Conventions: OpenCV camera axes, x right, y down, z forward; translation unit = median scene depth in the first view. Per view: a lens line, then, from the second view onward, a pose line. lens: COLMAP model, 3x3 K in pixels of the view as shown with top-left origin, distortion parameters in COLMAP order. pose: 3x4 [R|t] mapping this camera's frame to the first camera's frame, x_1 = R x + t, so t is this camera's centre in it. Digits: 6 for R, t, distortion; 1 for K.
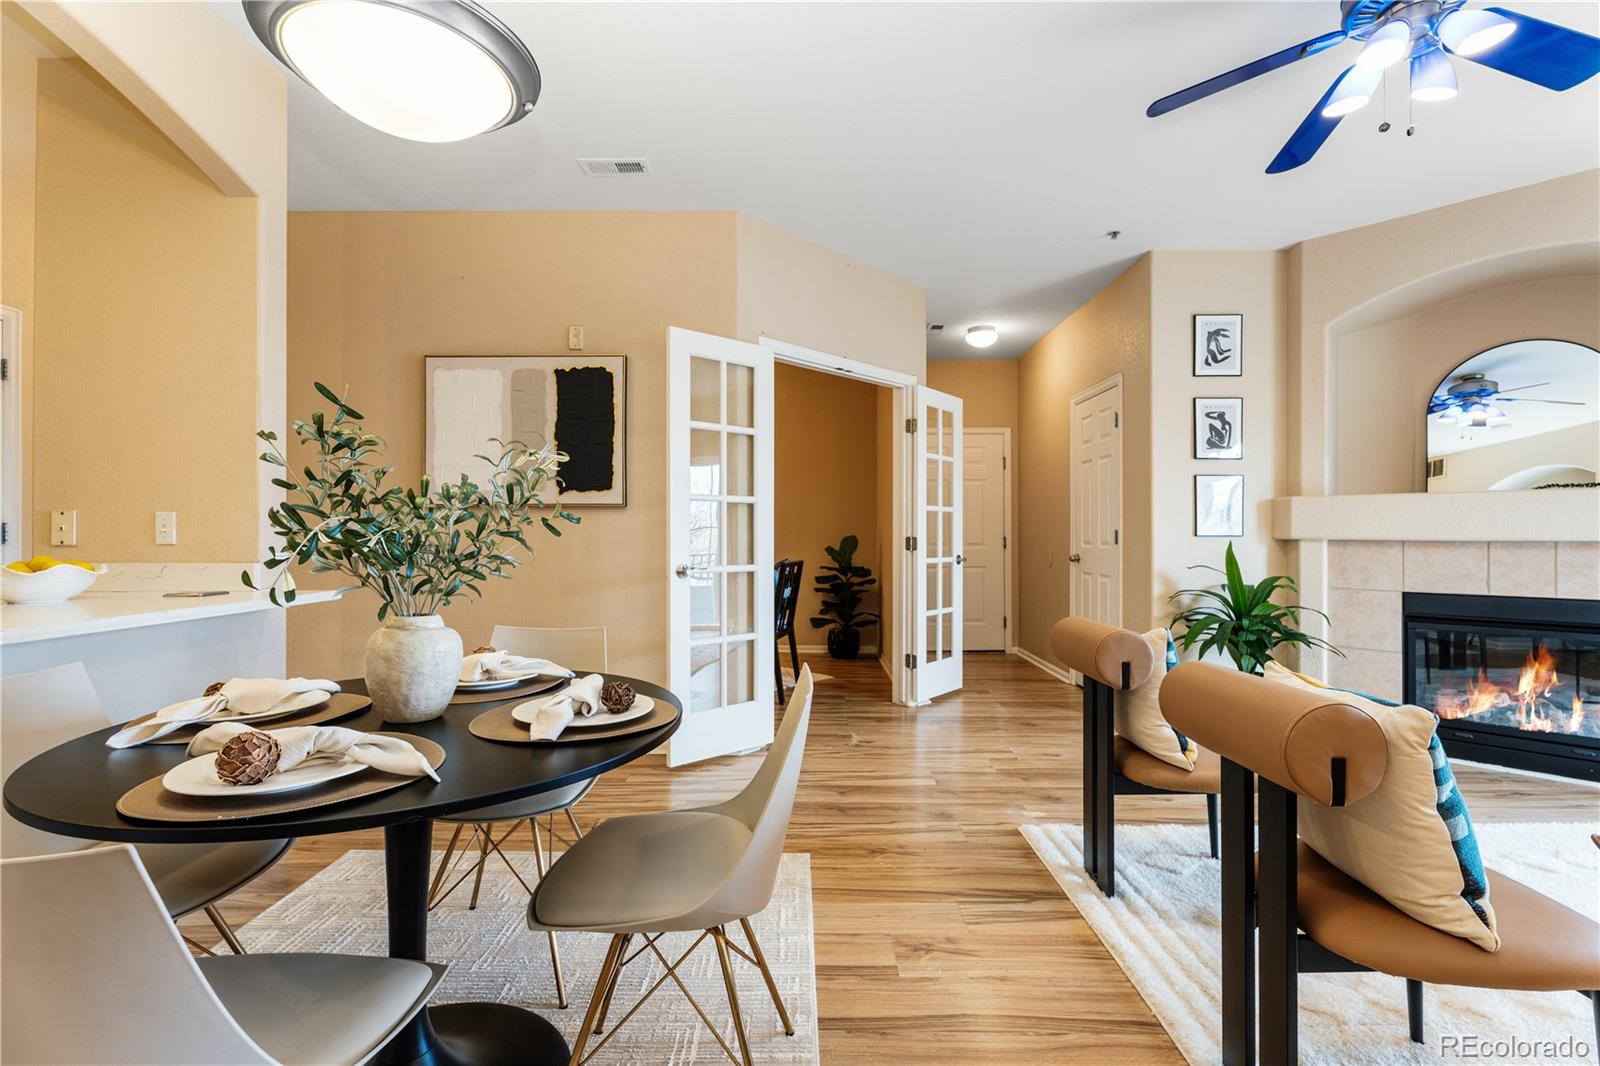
lens RADIAL K [[713.3, 0, 805.5], [0, 713.3, 532.9], [0, 0, 1]] dist [-0.002175, -0.000244]
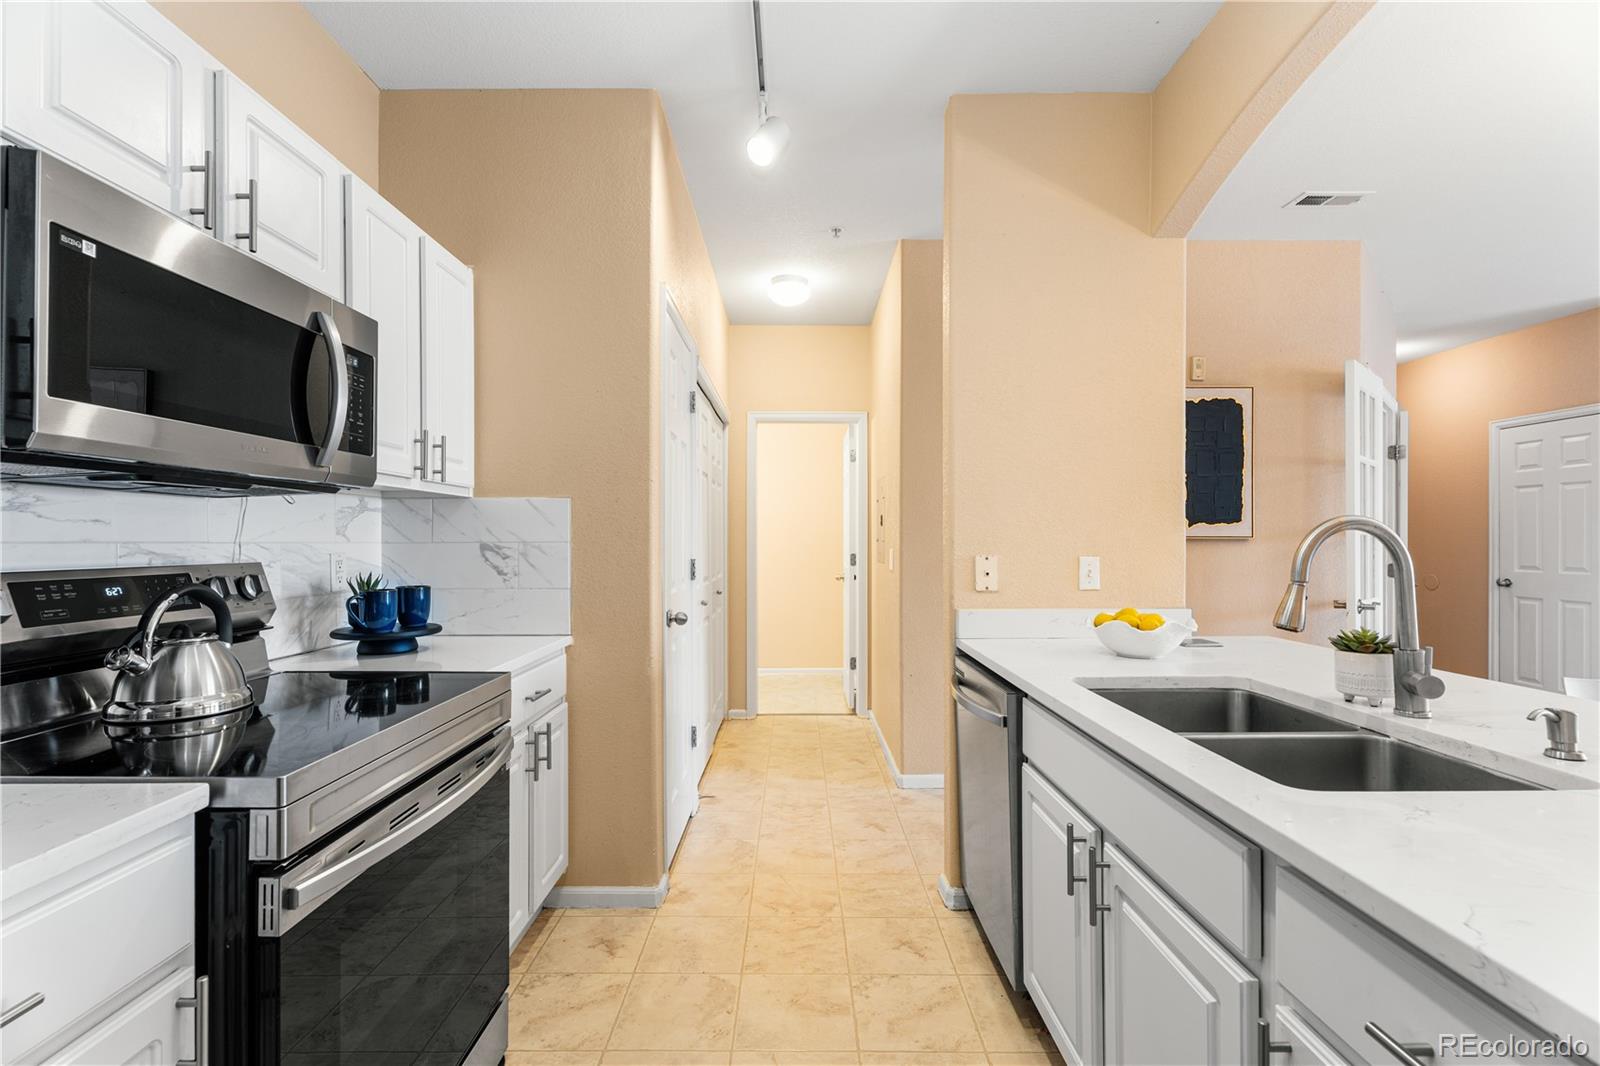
lens RADIAL K [[713.3, 0, 802.0], [0, 713.3, 536.3], [0, 0, 1]] dist [-0.002175, -0.000244]
pose [[0.999990, -0.001353, 0.004262, -0.824793], [0.001384, 0.999973, -0.007246, -0.032225], [-0.004252, 0.007252, 0.999965, 0.011500]]
